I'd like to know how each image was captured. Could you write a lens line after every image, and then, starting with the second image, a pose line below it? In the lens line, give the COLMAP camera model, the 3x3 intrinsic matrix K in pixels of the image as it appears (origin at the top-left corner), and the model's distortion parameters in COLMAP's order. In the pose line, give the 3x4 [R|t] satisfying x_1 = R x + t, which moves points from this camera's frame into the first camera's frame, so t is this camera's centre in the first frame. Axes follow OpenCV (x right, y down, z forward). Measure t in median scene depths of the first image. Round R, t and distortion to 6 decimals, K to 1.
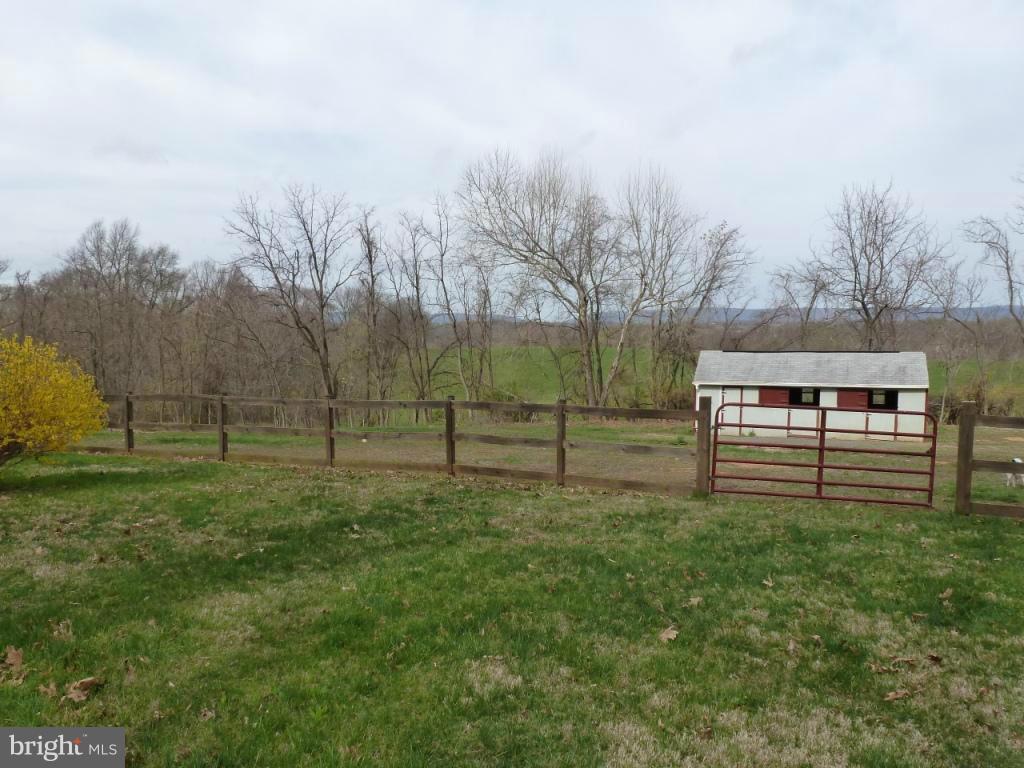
lens RADIAL K [[749.9, 0, 512.0], [0, 749.9, 384.0], [0, 0, 1]] dist [-0.047422, 0.012657]
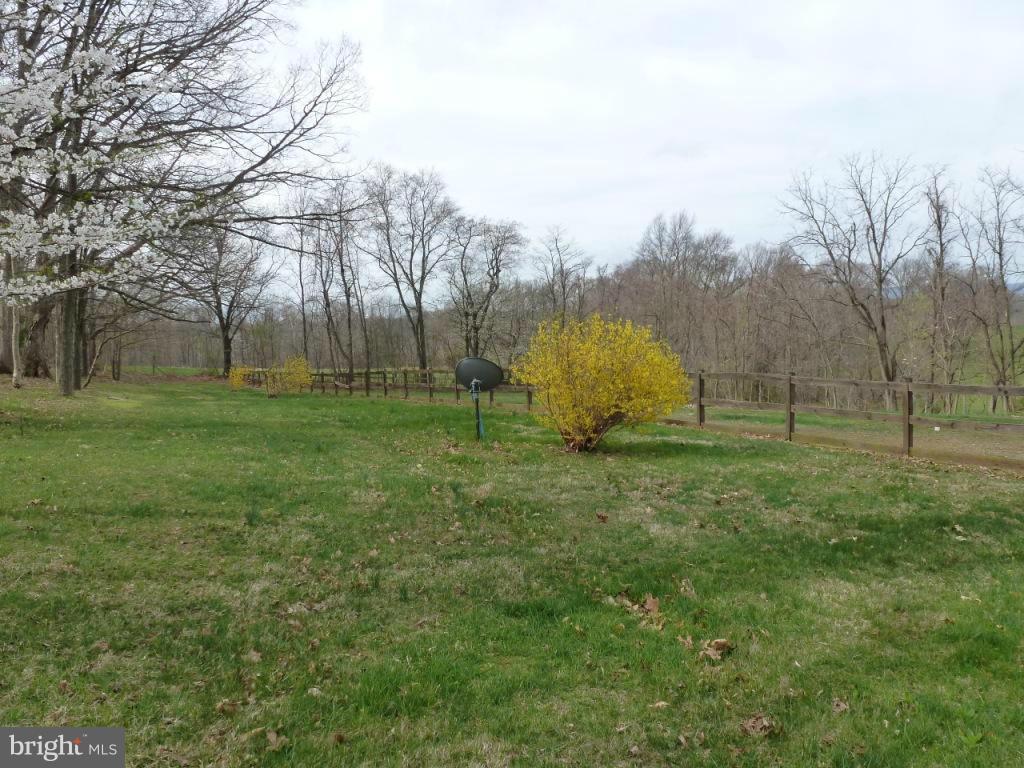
lens RADIAL K [[749.9, 0, 512.0], [0, 749.9, 384.0], [0, 0, 1]] dist [-0.047422, 0.012657]
pose [[0.763593, 0.029442, -0.645026, -0.011522], [-0.011879, 0.999431, 0.031556, -0.000005], [0.645588, -0.016433, 0.763509, -0.001163]]
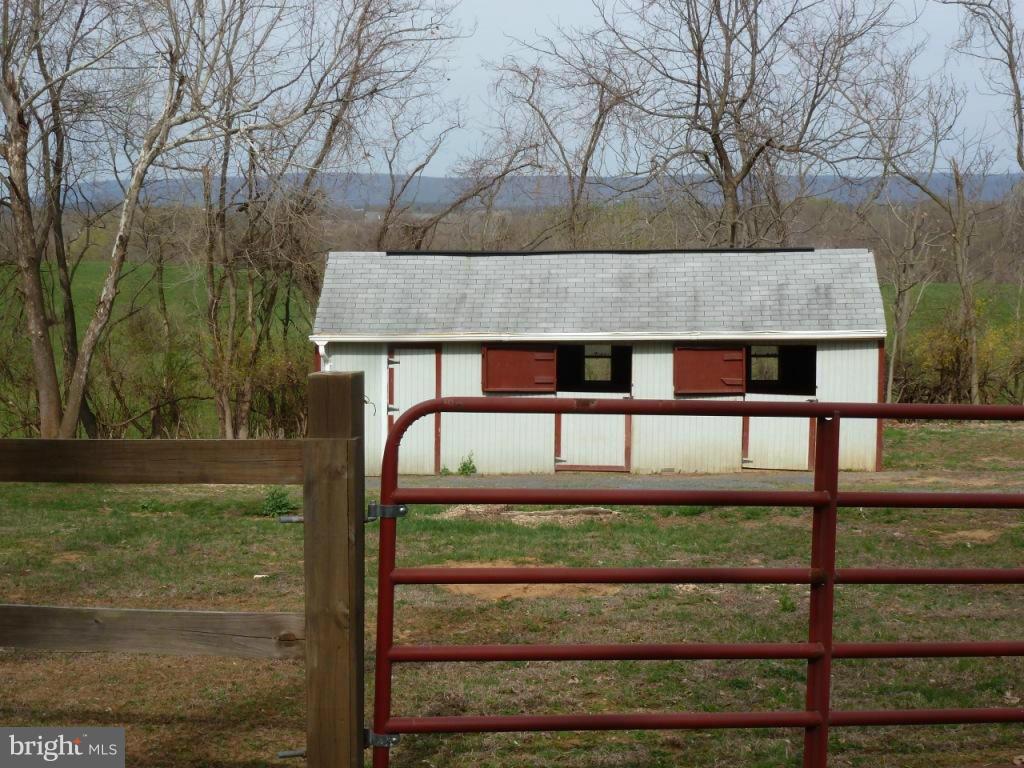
lens RADIAL K [[1737.3, 0, 512.0], [0, 1737.3, 384.0], [0, 0, 1]] dist [0.013640, -0.001648]
pose [[0.939540, -0.030471, 0.341081, 0.044615], [0.023532, 0.999424, 0.024462, 0.002851], [-0.341630, -0.014957, 0.939716, 0.168734]]
